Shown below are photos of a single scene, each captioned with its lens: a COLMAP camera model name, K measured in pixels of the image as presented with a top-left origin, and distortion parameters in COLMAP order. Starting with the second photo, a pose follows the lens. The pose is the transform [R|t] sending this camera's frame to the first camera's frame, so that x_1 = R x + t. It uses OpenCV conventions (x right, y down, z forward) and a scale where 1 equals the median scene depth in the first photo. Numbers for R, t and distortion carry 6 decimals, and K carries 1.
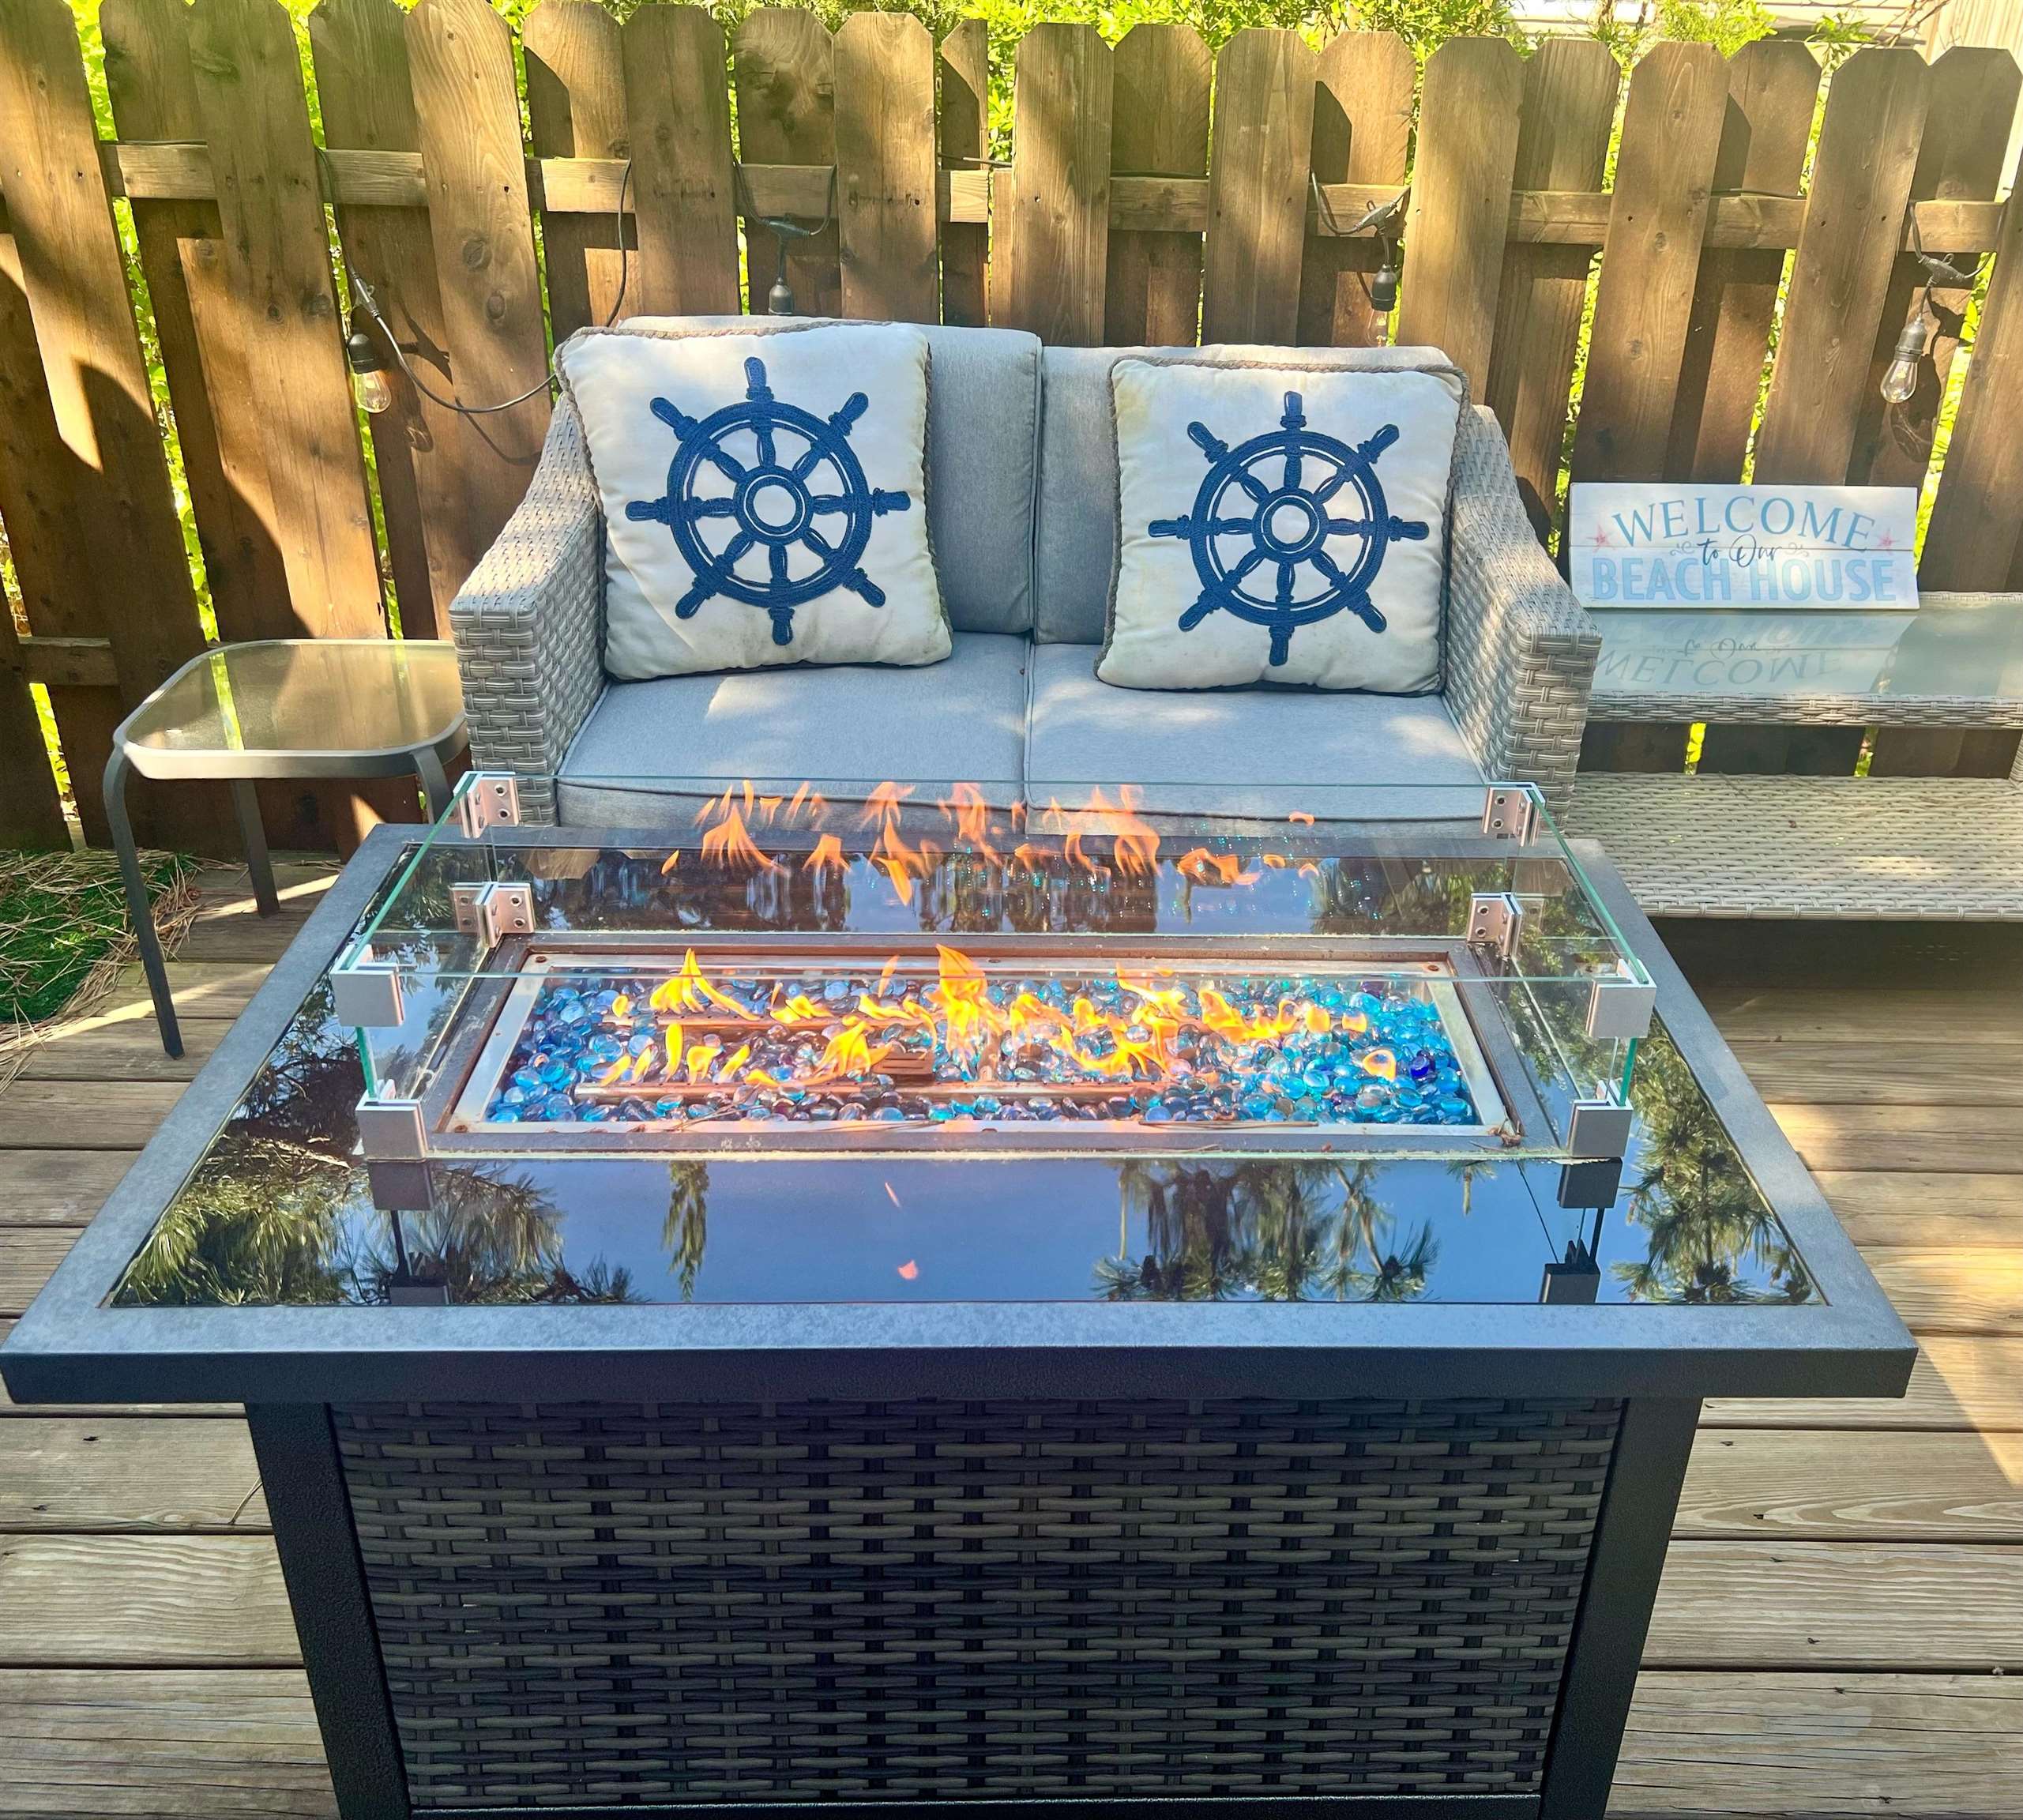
lens RADIAL K [[1865.6, 0, 1132.8], [0, 1865.6, 939.1], [0, 0, 1]] dist [0.070087, 0.000000]
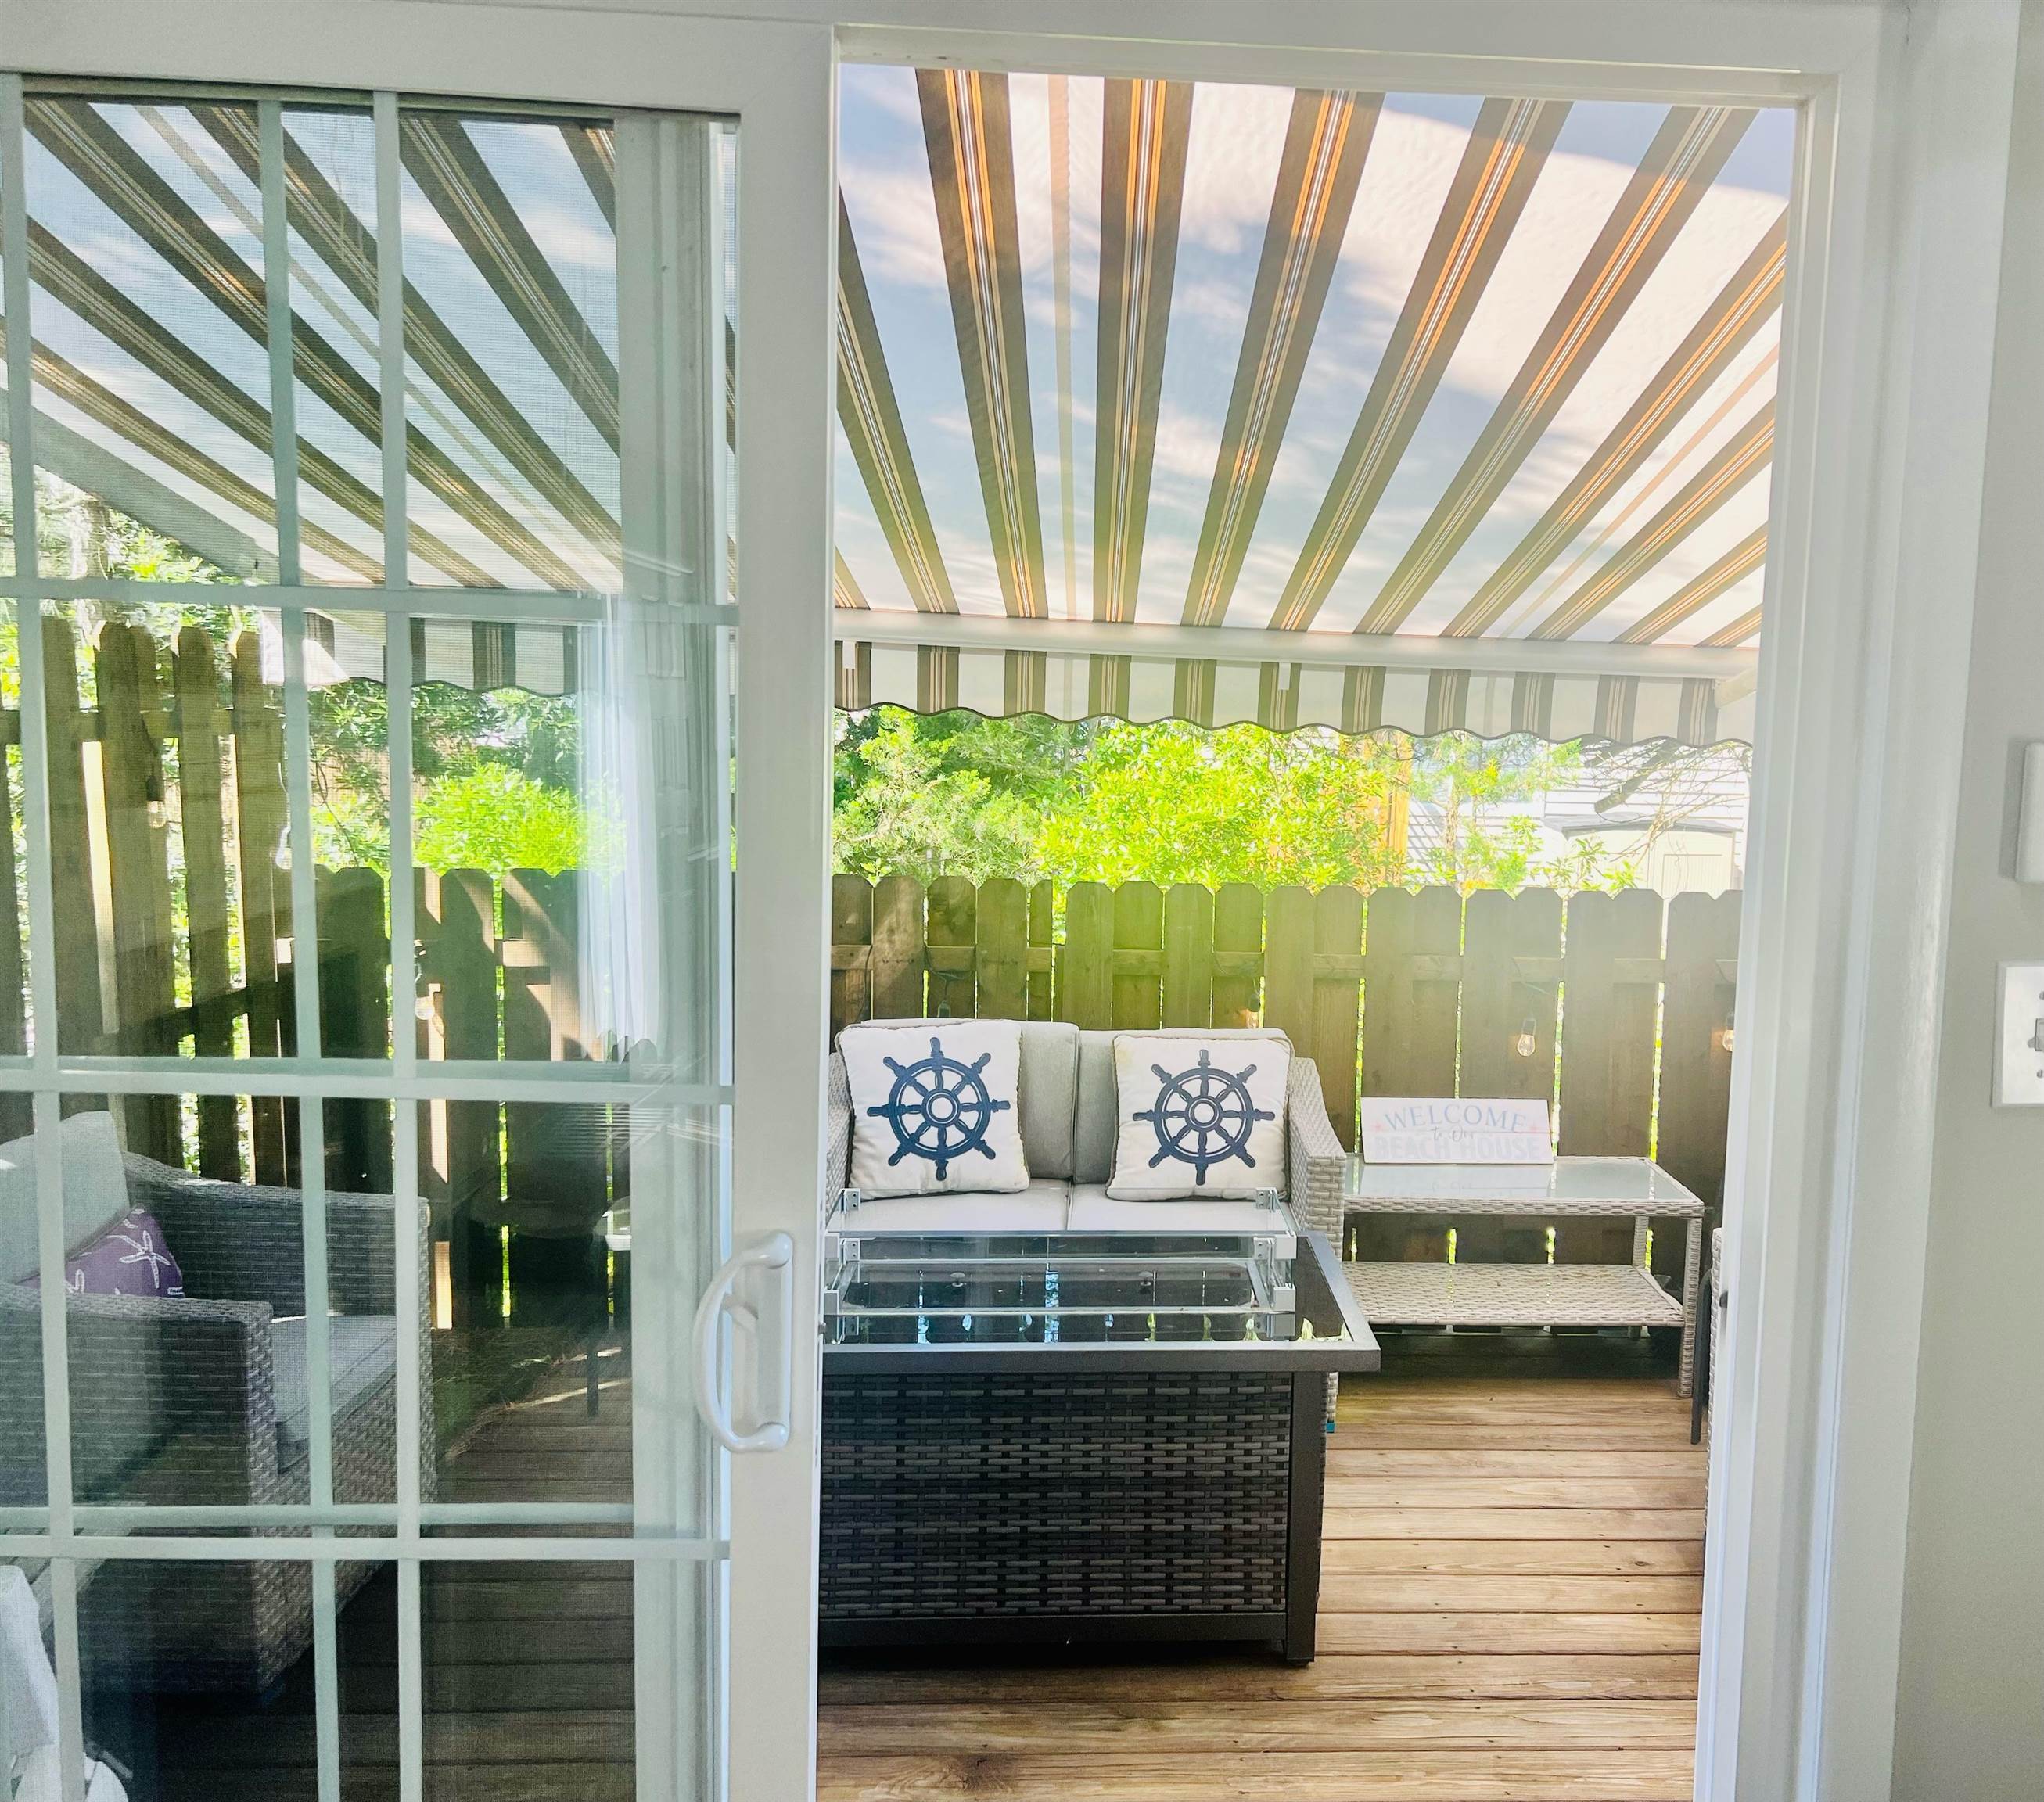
lens RADIAL K [[1749.0, 0, 1023.8], [0, 1749.0, 902.0], [0, 0, 1]] dist [0.002537, -0.000467]
pose [[0.996461, -0.014709, -0.082758, 0.048779], [-0.018295, 0.923012, -0.384336, 0.271966], [0.082039, 0.384490, 0.919477, -0.757451]]
